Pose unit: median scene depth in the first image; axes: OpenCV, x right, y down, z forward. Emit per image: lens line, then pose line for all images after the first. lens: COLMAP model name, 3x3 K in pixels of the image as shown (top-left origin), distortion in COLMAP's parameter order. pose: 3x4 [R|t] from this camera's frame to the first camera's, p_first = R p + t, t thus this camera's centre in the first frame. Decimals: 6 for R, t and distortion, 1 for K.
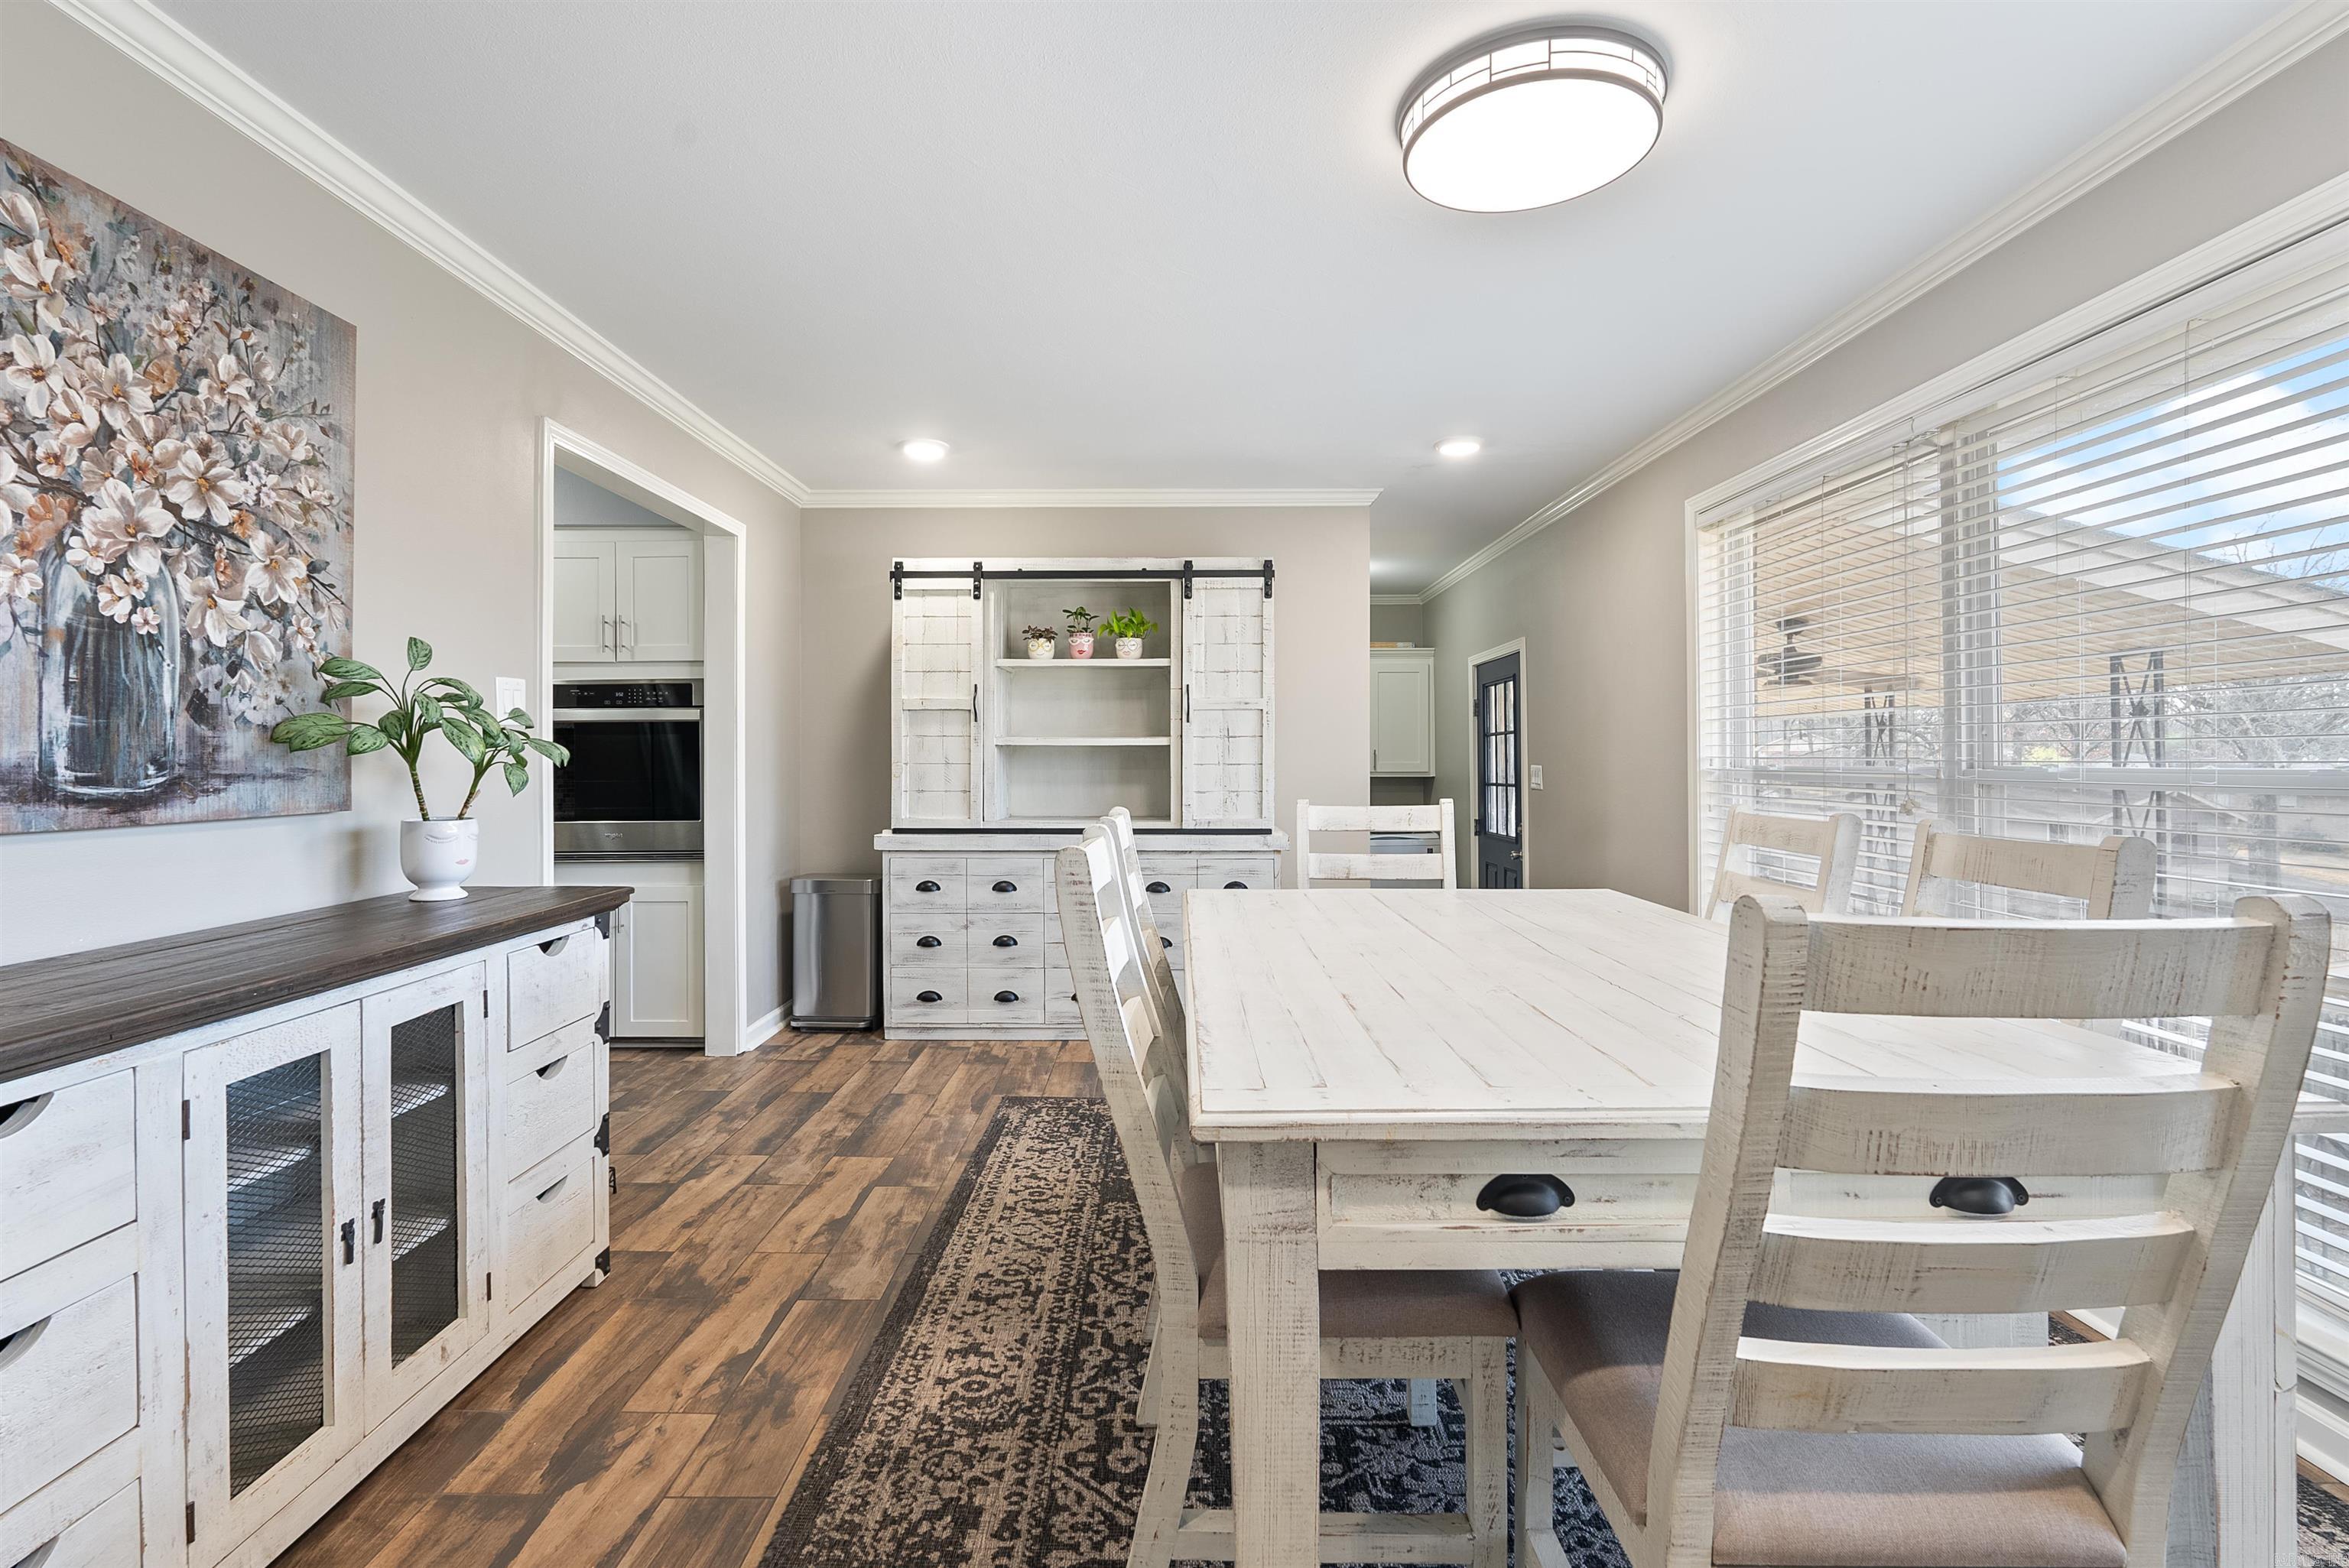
lens RADIAL K [[1053.1, 0, 1172.6], [0, 1053.1, 758.4], [0, 0, 1]] dist [-0.002876, 0.000141]
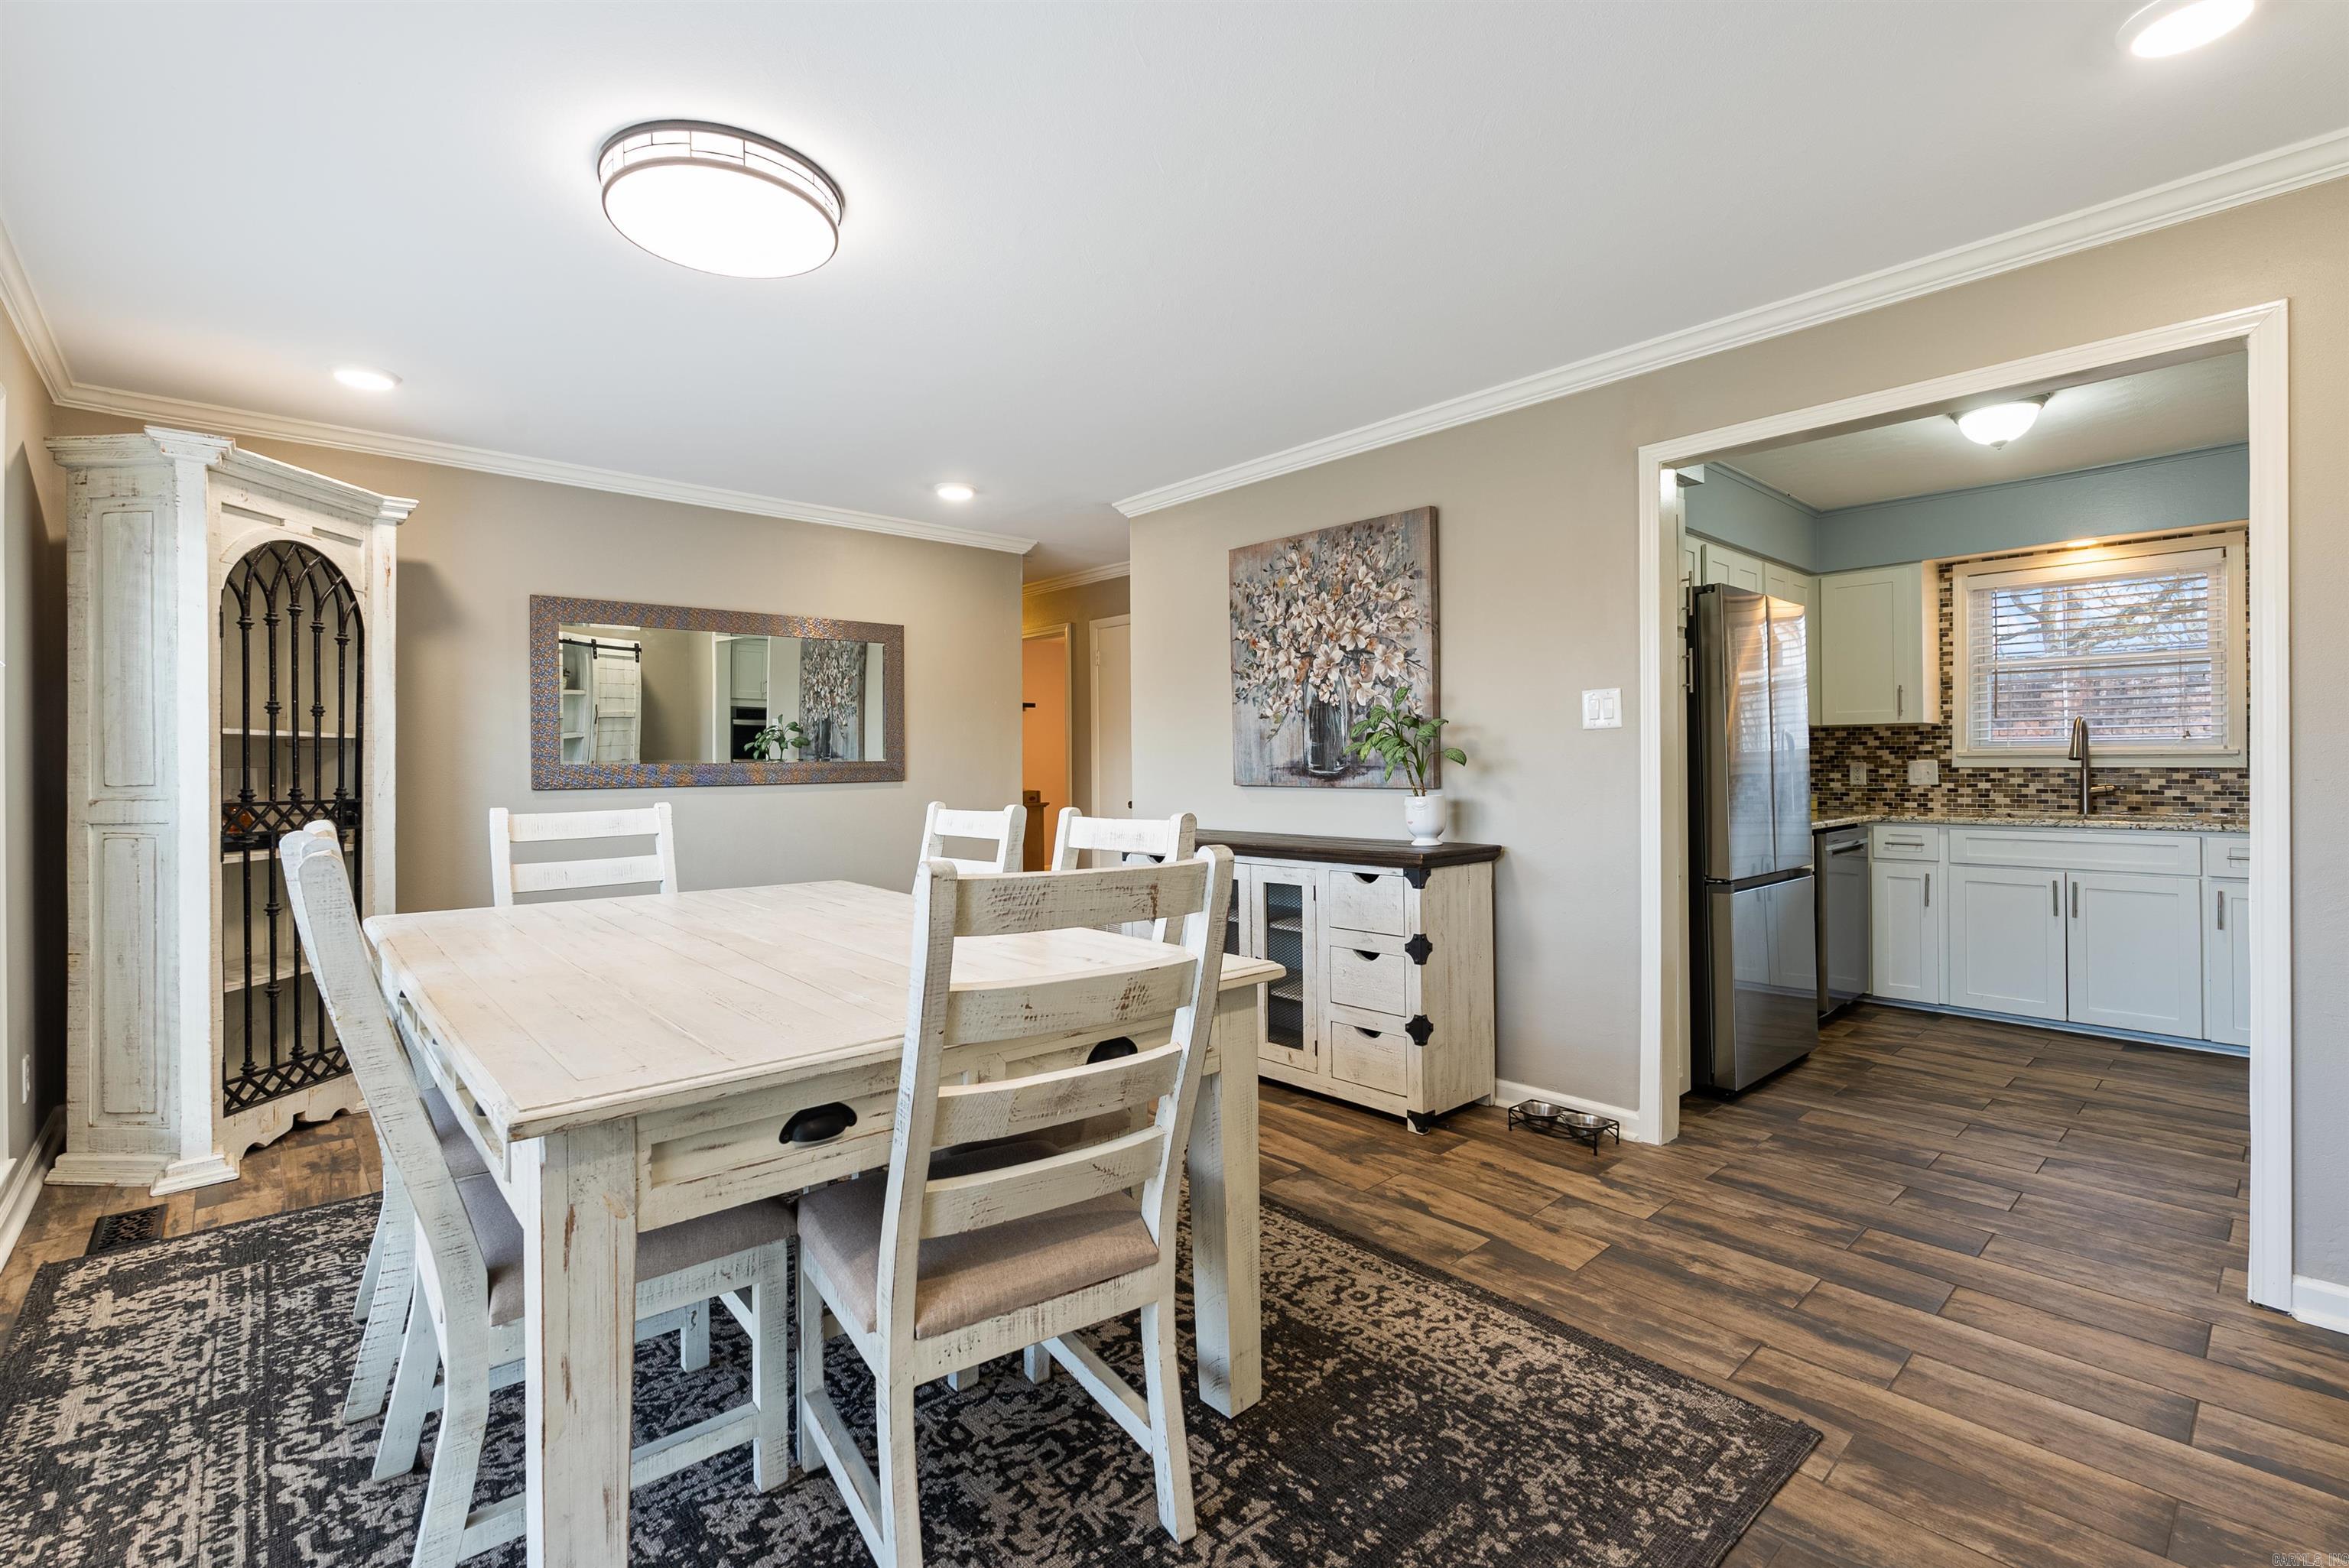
lens RADIAL K [[1053.1, 0, 1172.6], [0, 1053.1, 758.4], [0, 0, 1]] dist [-0.002876, 0.000141]
pose [[-0.746293, 0.005431, -0.665595, 0.537550], [0.009117, 0.999956, -0.002063, 0.000430], [0.665555, -0.007608, -0.746310, 1.579623]]
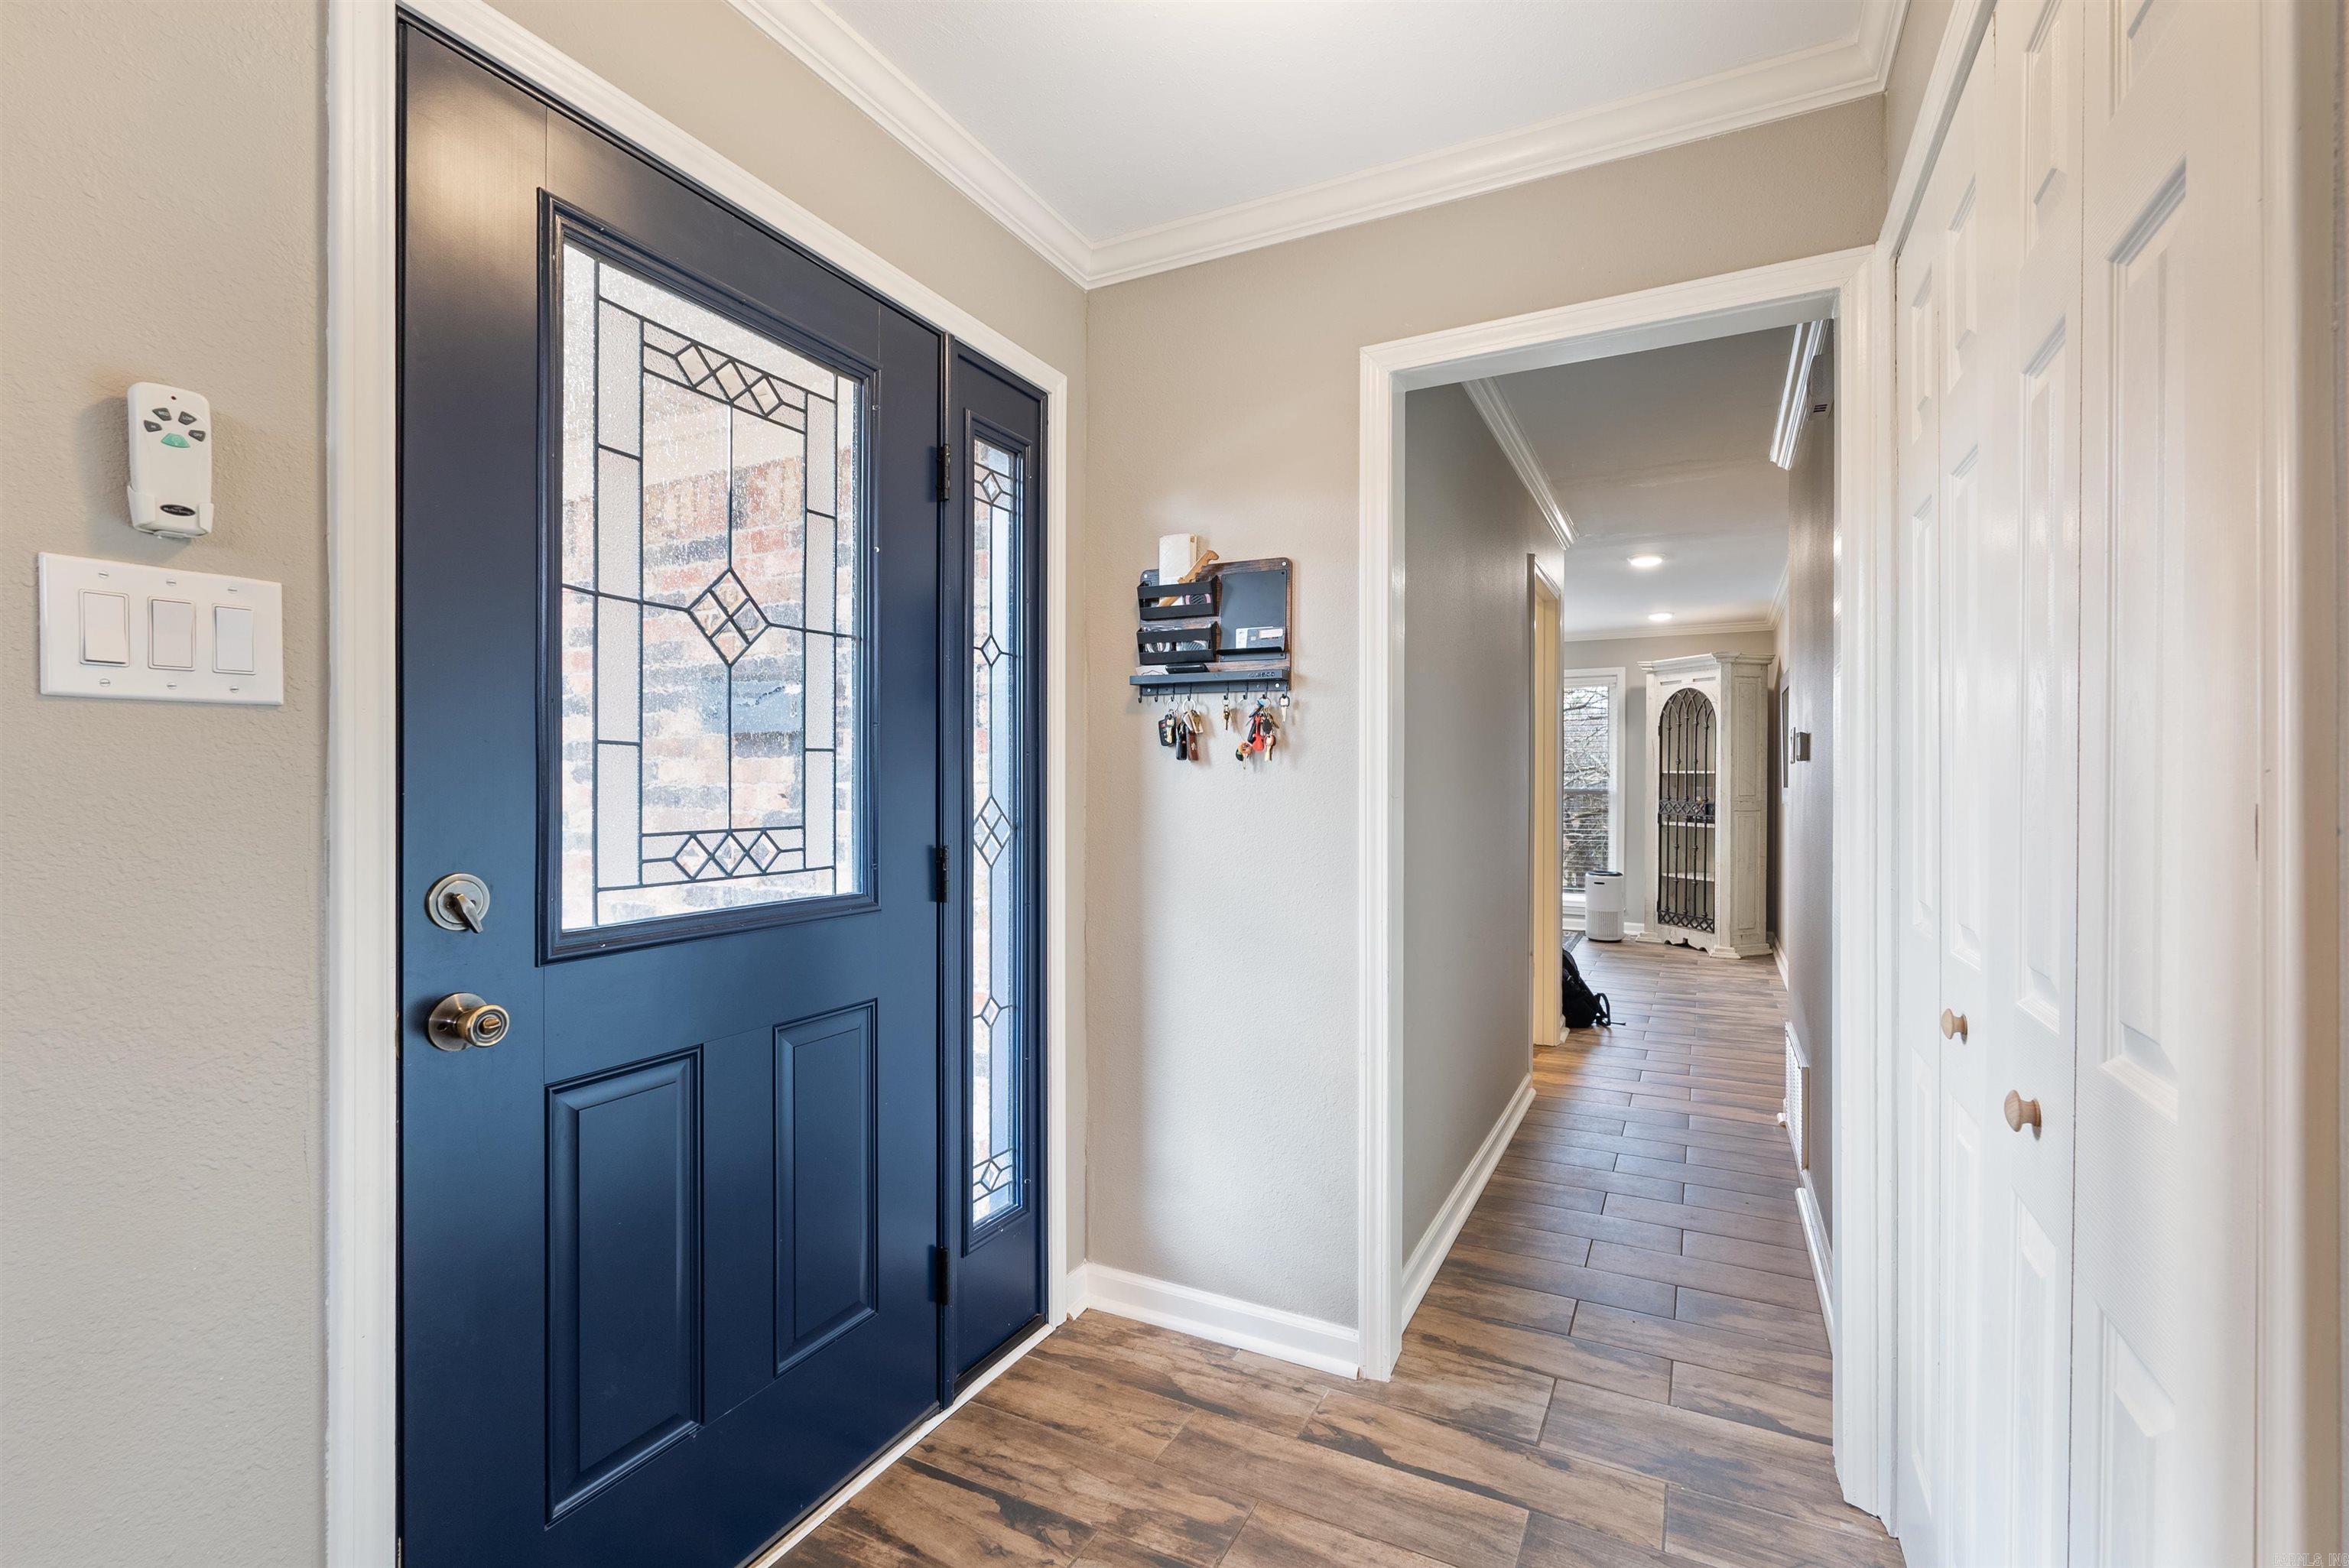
lens RADIAL K [[1042.1, 0, 1185.4], [0, 1042.1, 767.8], [0, 0, 1]] dist [-0.001657, 0.000352]
pose [[0.446297, 0.012956, 0.894791, -2.589291], [-0.011107, 0.999898, -0.008938, -0.013076], [-0.894816, -0.005949, 0.446396, -0.062116]]
